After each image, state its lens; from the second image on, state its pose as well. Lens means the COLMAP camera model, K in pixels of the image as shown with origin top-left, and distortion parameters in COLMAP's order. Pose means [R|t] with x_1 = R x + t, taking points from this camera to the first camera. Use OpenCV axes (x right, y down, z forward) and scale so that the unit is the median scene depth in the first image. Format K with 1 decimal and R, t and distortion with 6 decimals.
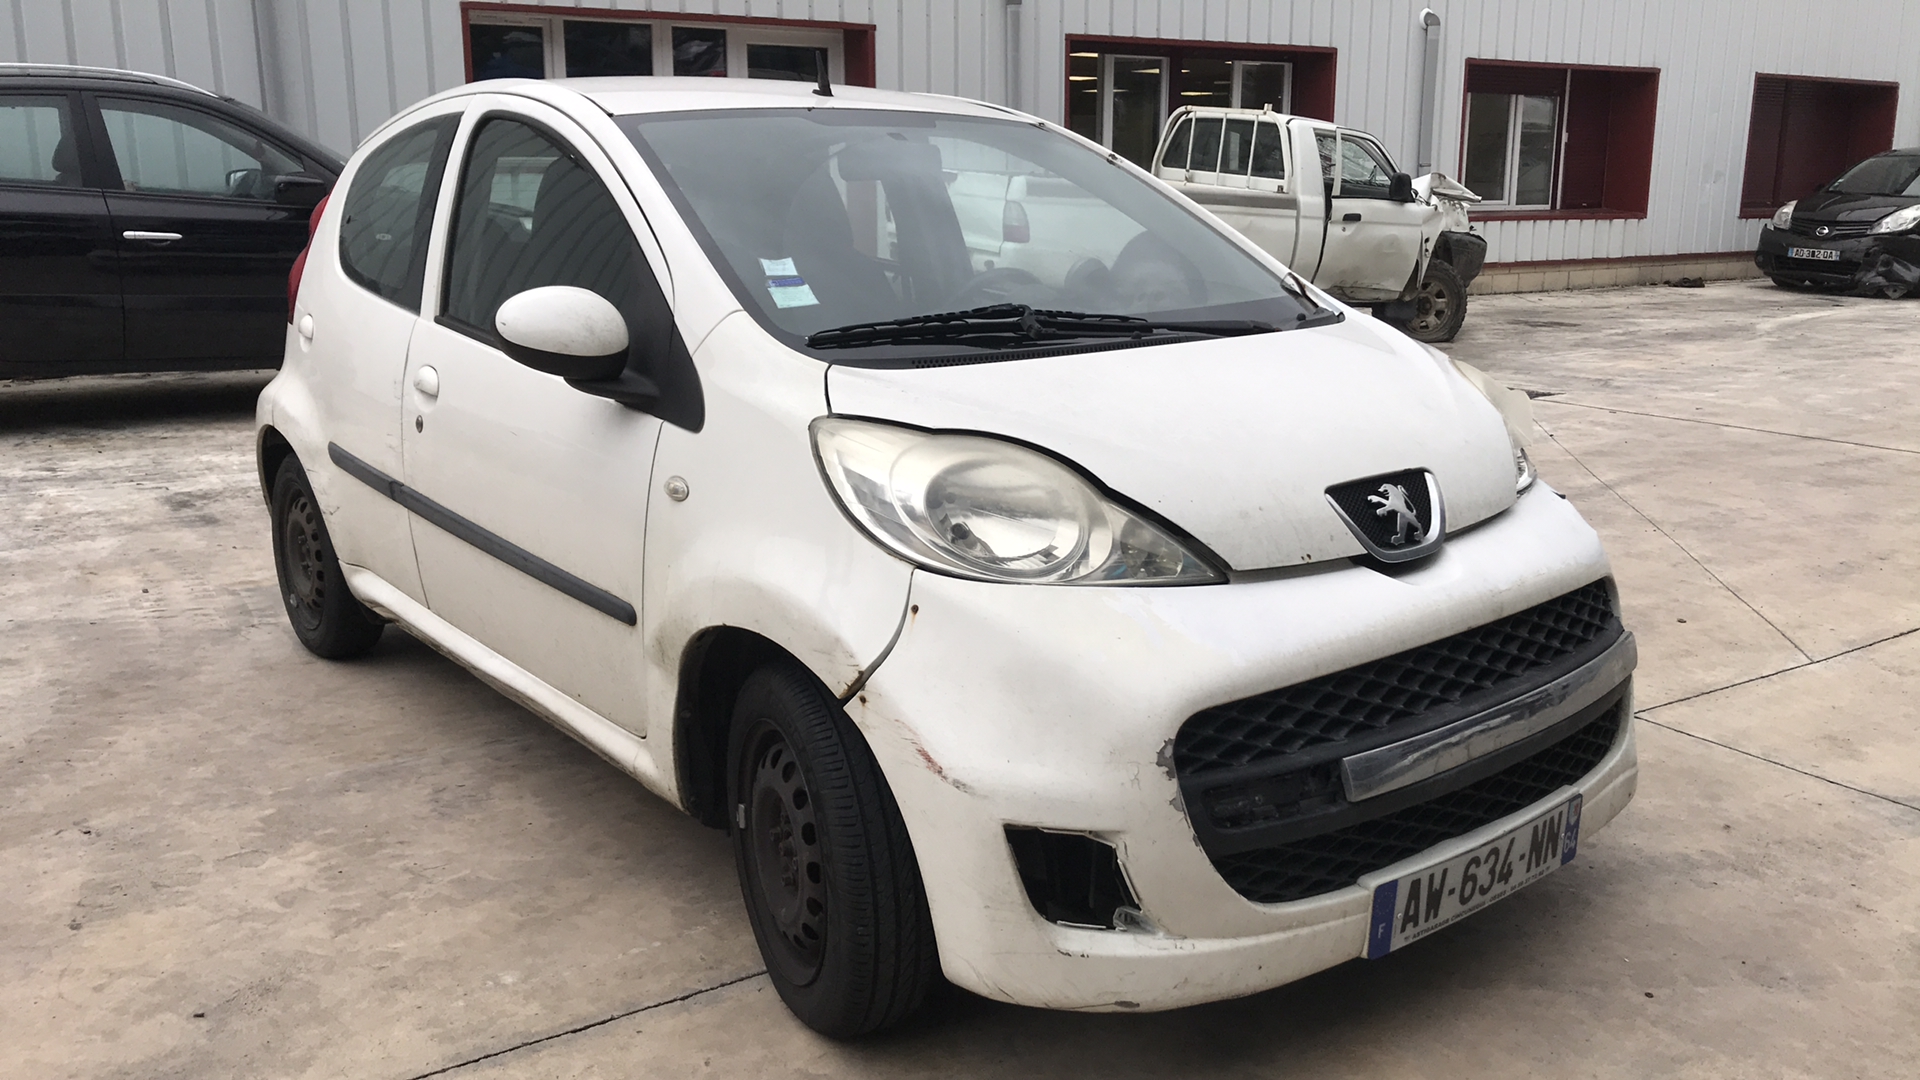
lens RADIAL K [[1557.0, 0, 954.2], [0, 1557.0, 529.0], [0, 0, 1]] dist [0.033331, -0.040444]
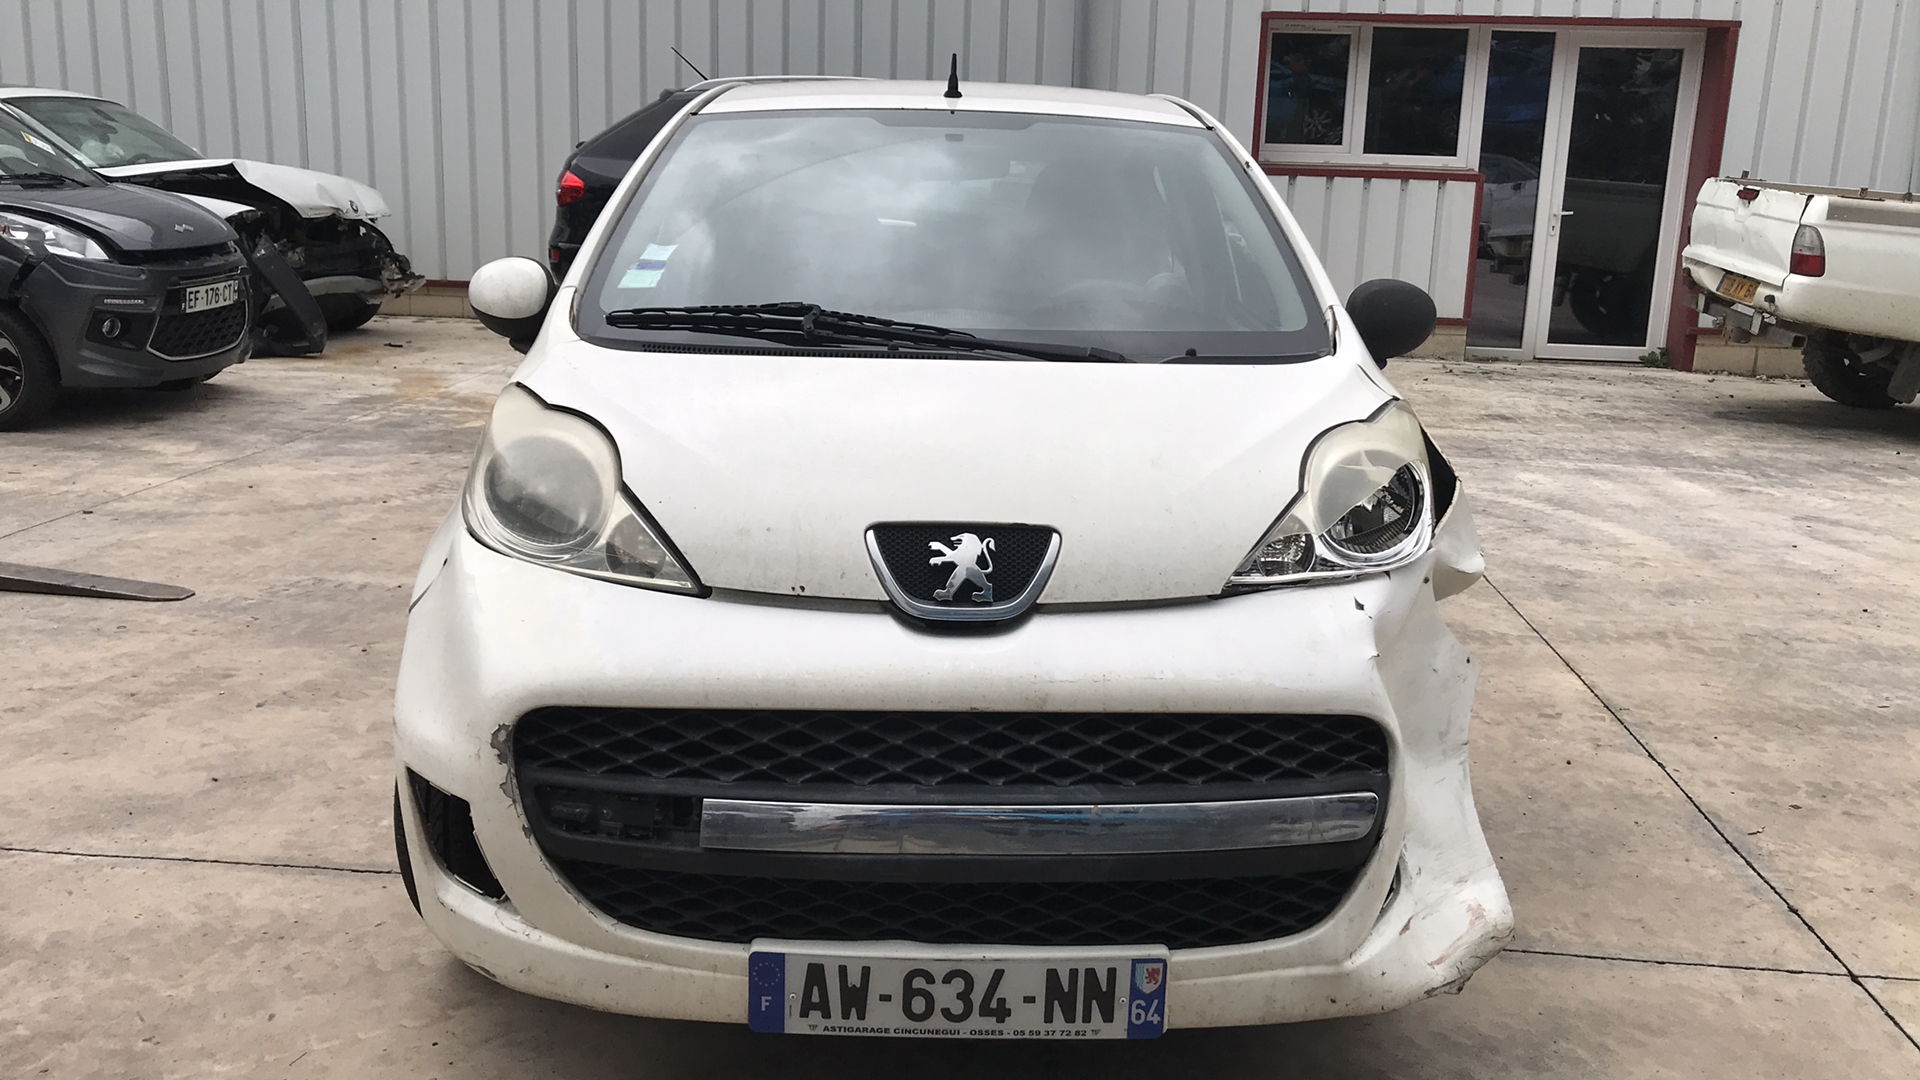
lens RADIAL K [[1557.0, 0, 1018.5], [0, 1557.0, 529.0], [0, 0, 1]] dist [0.033331, -0.040444]
pose [[0.787662, 0.161482, -0.594568, 0.830278], [-0.165308, 0.985047, 0.048540, -0.079558], [0.593516, 0.060054, 0.802579, 0.316111]]
